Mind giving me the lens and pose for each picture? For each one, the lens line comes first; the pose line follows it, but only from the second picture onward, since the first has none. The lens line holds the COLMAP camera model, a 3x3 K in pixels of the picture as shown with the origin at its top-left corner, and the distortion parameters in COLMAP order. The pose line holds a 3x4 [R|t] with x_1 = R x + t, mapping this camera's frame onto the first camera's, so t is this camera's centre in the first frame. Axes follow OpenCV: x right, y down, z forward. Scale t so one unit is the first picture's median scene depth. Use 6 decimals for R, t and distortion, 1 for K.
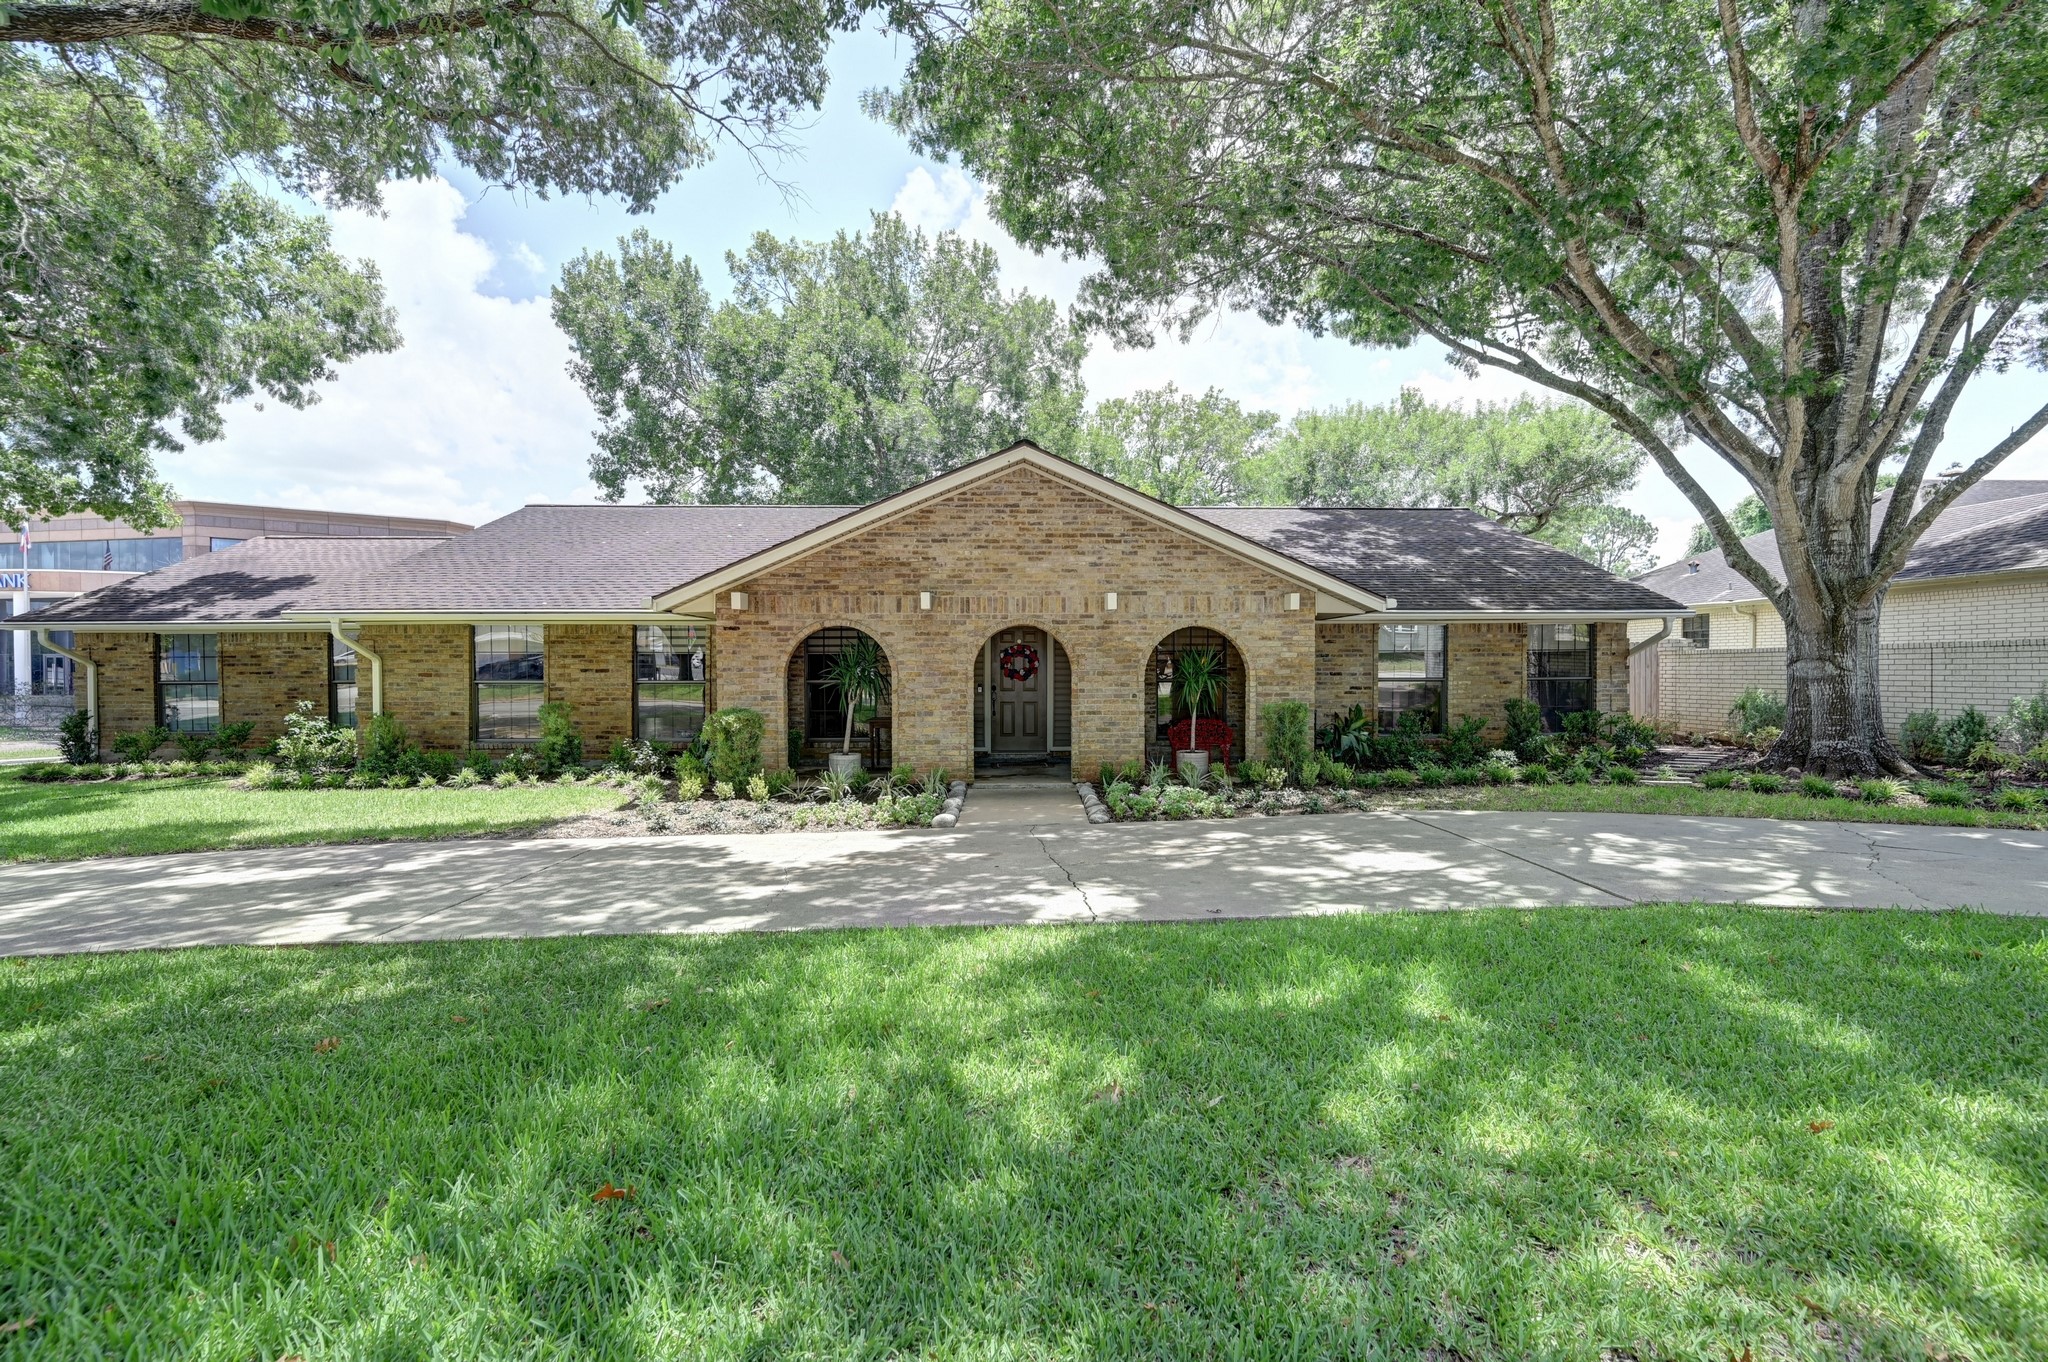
lens RADIAL K [[883.3, 0, 1027.6], [0, 883.3, 682.6], [0, 0, 1]] dist [-0.003302, -0.001397]
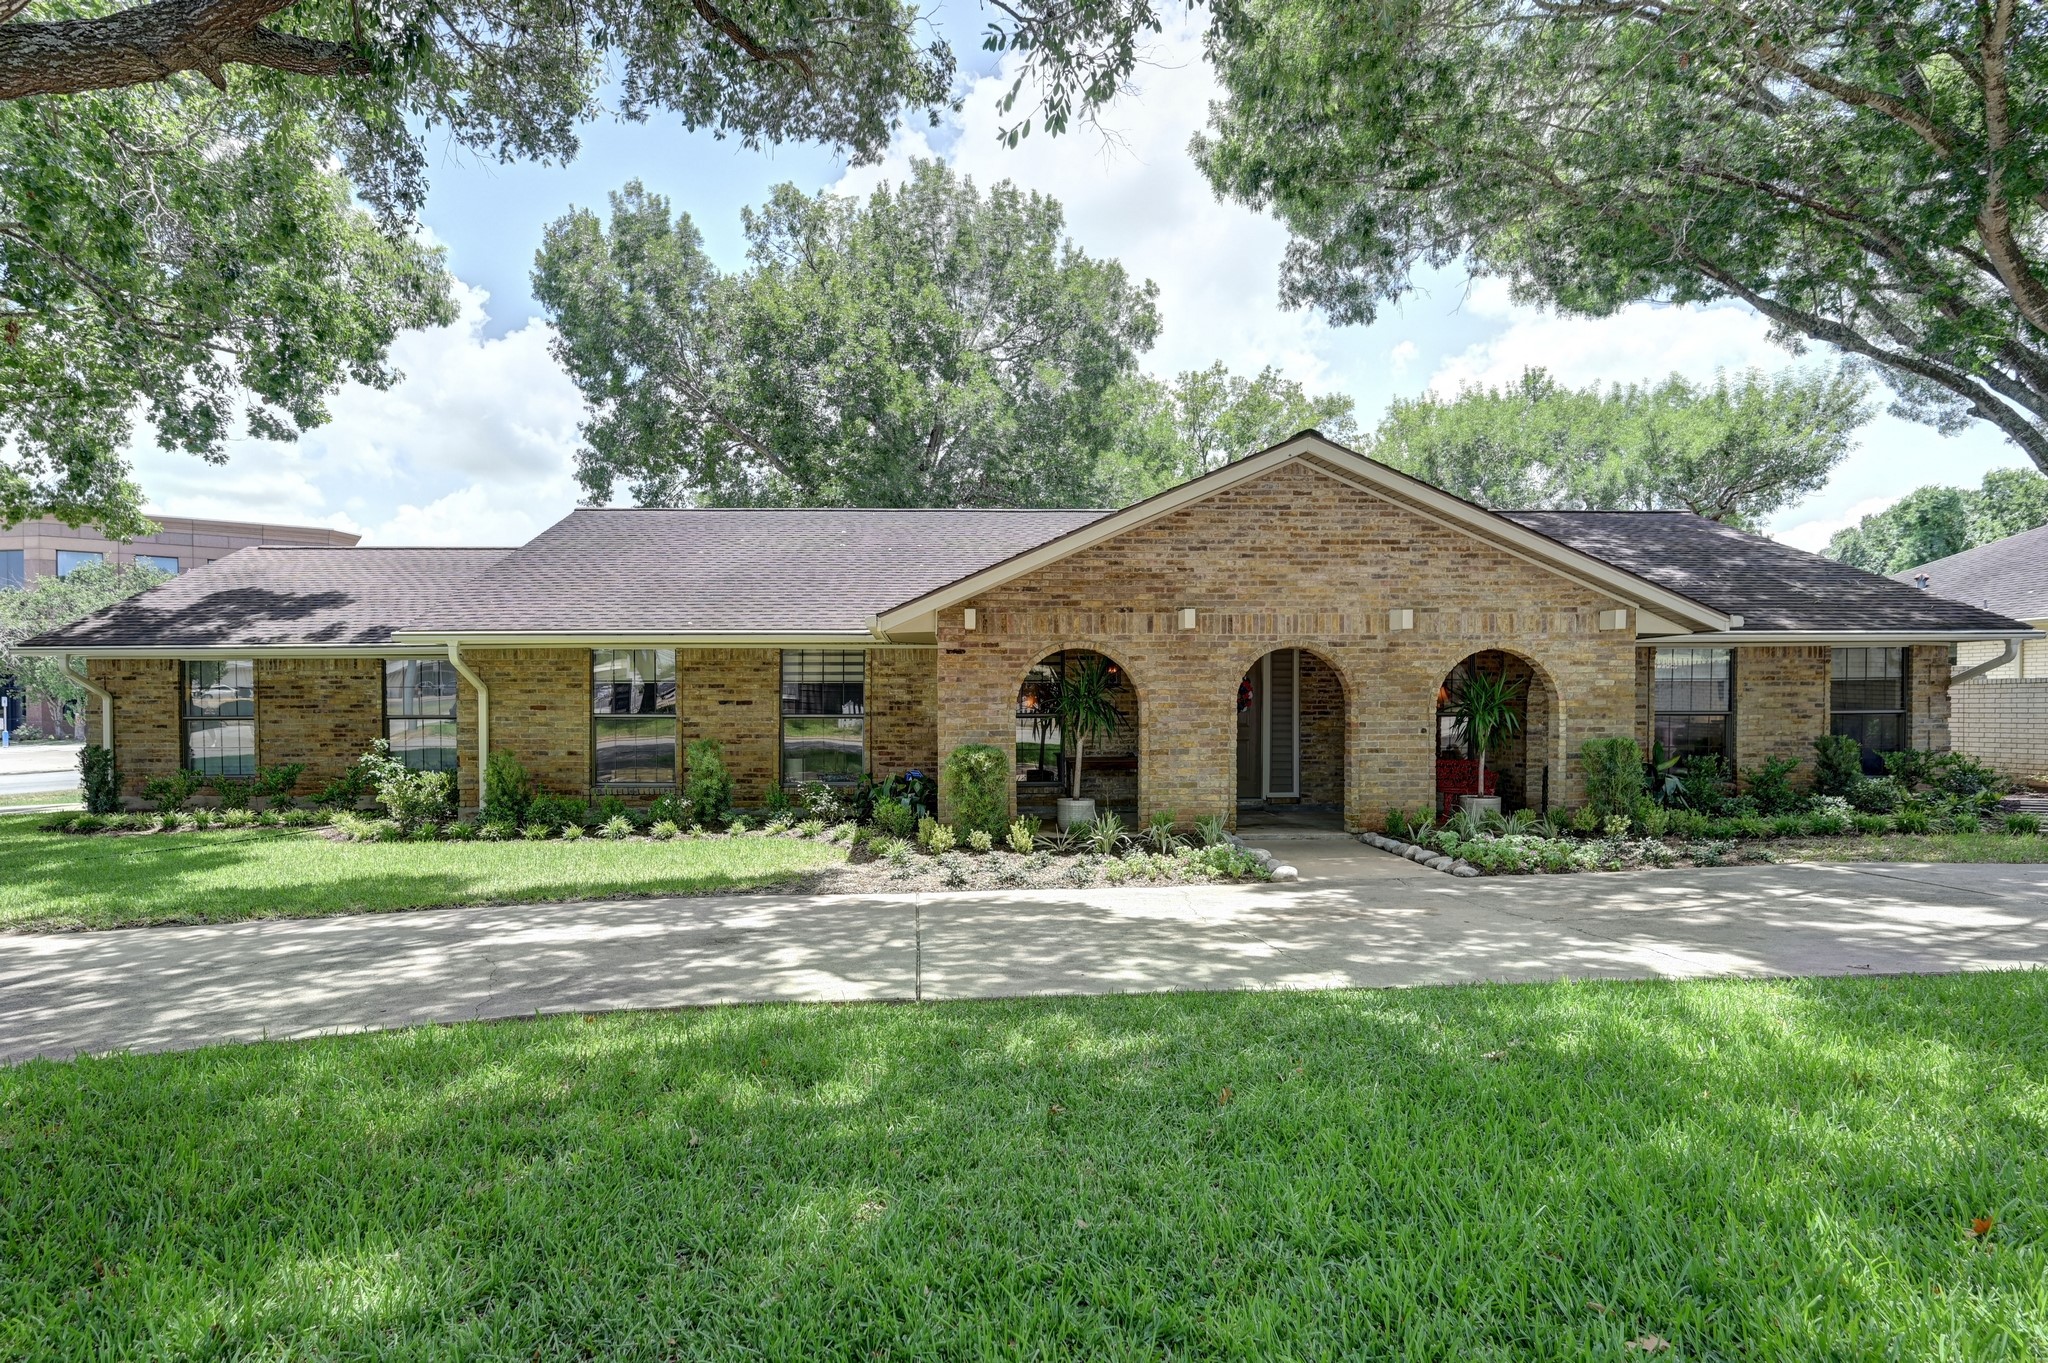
lens RADIAL K [[1061.4, 0, 1008.4], [0, 1061.4, 724.2], [0, 0, 1]] dist [-0.007877, 0.001940]
pose [[0.999960, -0.000012, -0.008993, -0.218007], [0.000025, 0.999999, 0.001370, 0.005824], [0.008993, -0.001370, 0.999959, -0.019360]]
